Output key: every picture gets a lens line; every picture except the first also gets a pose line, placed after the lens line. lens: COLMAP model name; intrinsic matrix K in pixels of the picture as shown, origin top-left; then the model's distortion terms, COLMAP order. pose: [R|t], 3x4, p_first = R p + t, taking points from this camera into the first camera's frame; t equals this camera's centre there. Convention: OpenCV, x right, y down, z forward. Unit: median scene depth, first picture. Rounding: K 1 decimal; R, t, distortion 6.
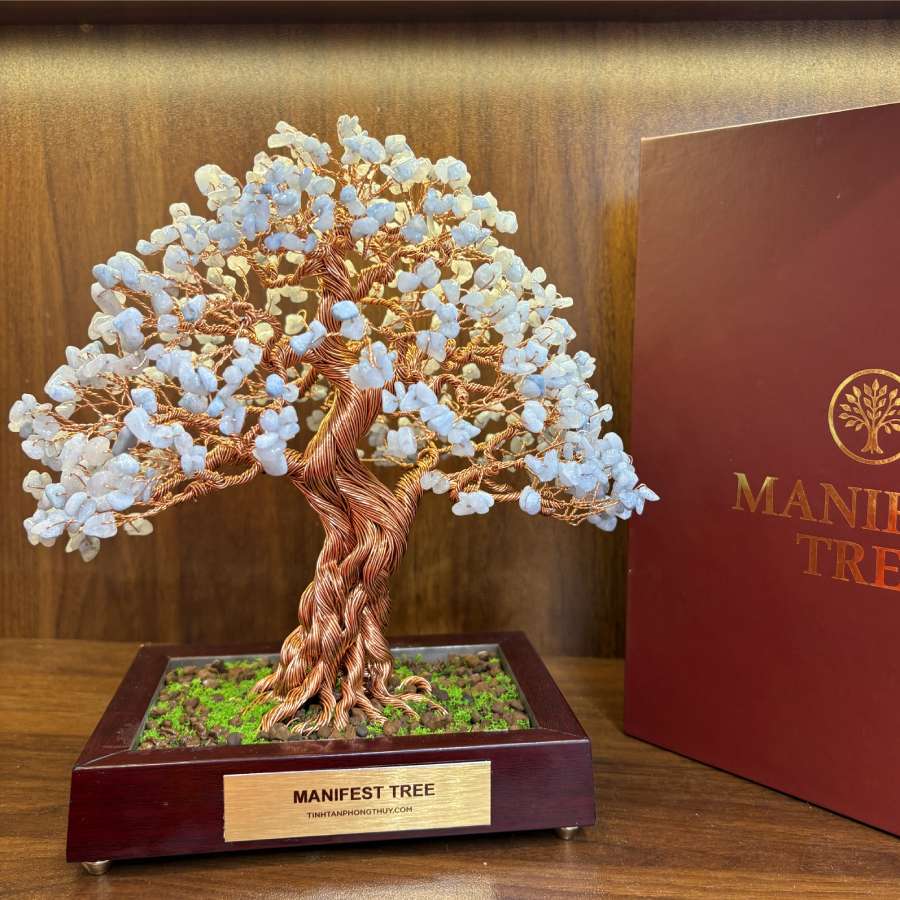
lens RADIAL K [[970.9, 0, 485.7], [0, 970.9, 448.8], [0, 0, 1]] dist [0.005811, -0.002575]
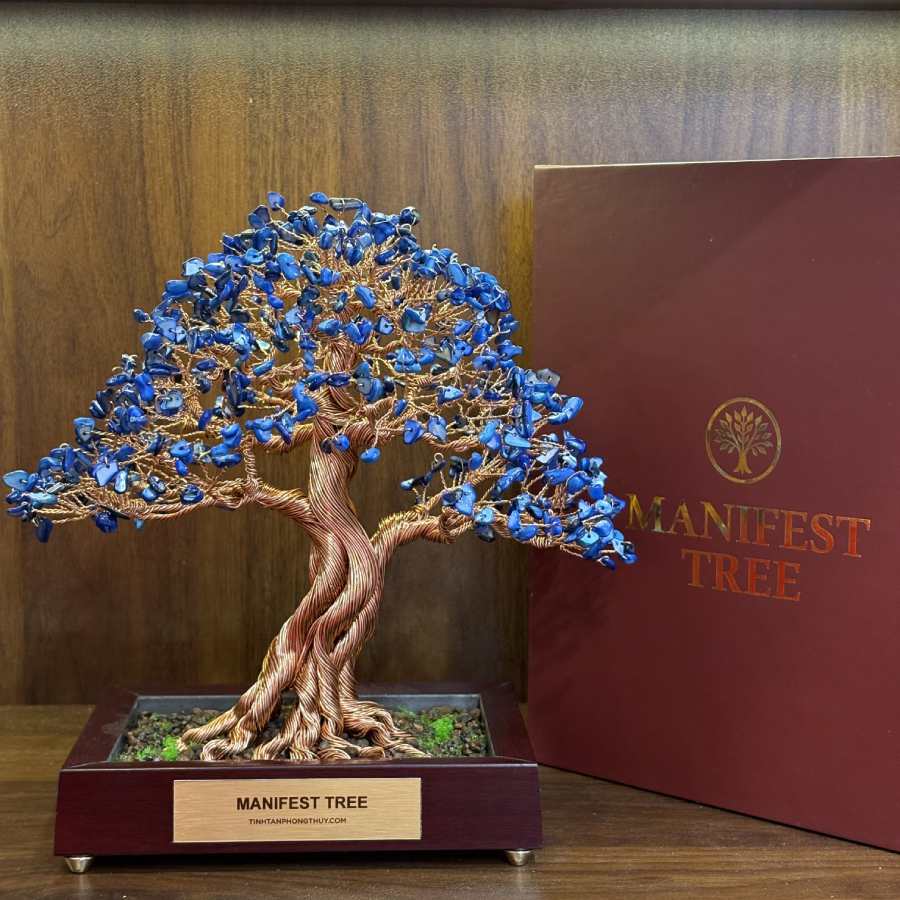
lens RADIAL K [[1795.7, 0, 467.1], [0, 1795.7, 480.2], [0, 0, 1]] dist [0.187851, -0.786498]
pose [[0.995575, -0.017069, 0.092412, -0.073666], [0.016474, 0.999838, 0.007193, -0.005434], [-0.092520, -0.005638, 0.995695, -0.714675]]
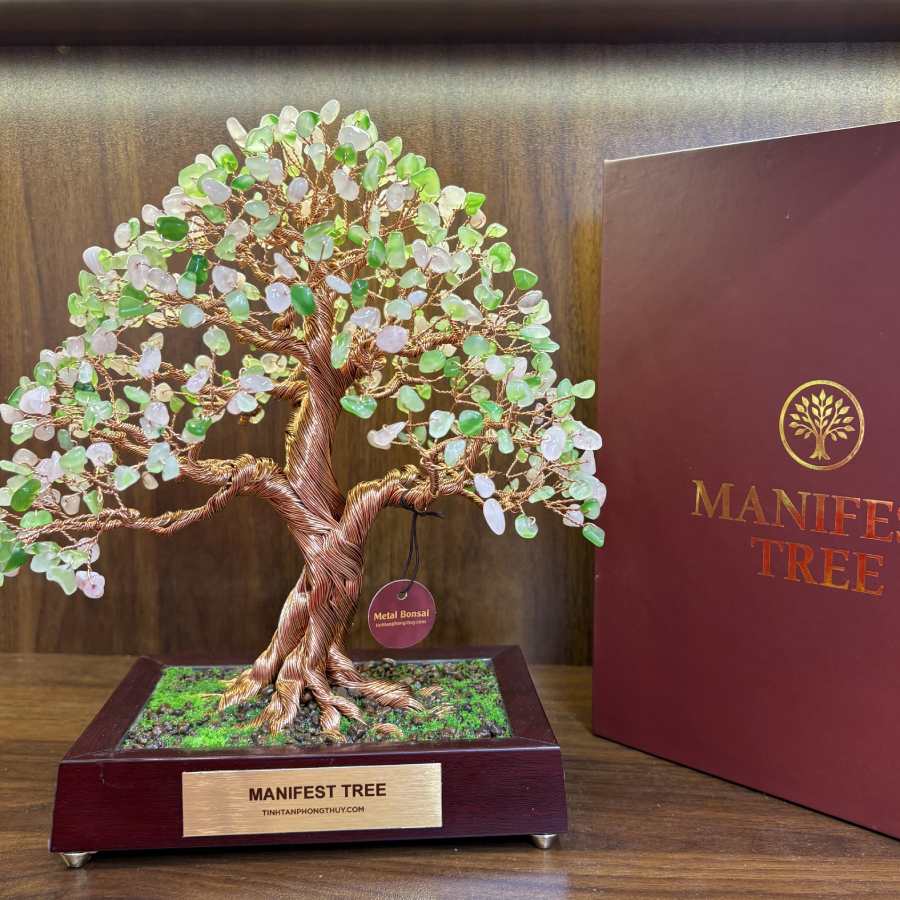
lens RADIAL K [[1014.7, 0, 483.9], [0, 1014.7, 471.4], [0, 0, 1]] dist [0.033195, -0.068756]
pose [[0.999890, -0.005956, 0.013598, 0.011642], [0.005945, 0.999982, 0.000834, 0.009924], [-0.013603, -0.000754, 0.999907, -0.072903]]
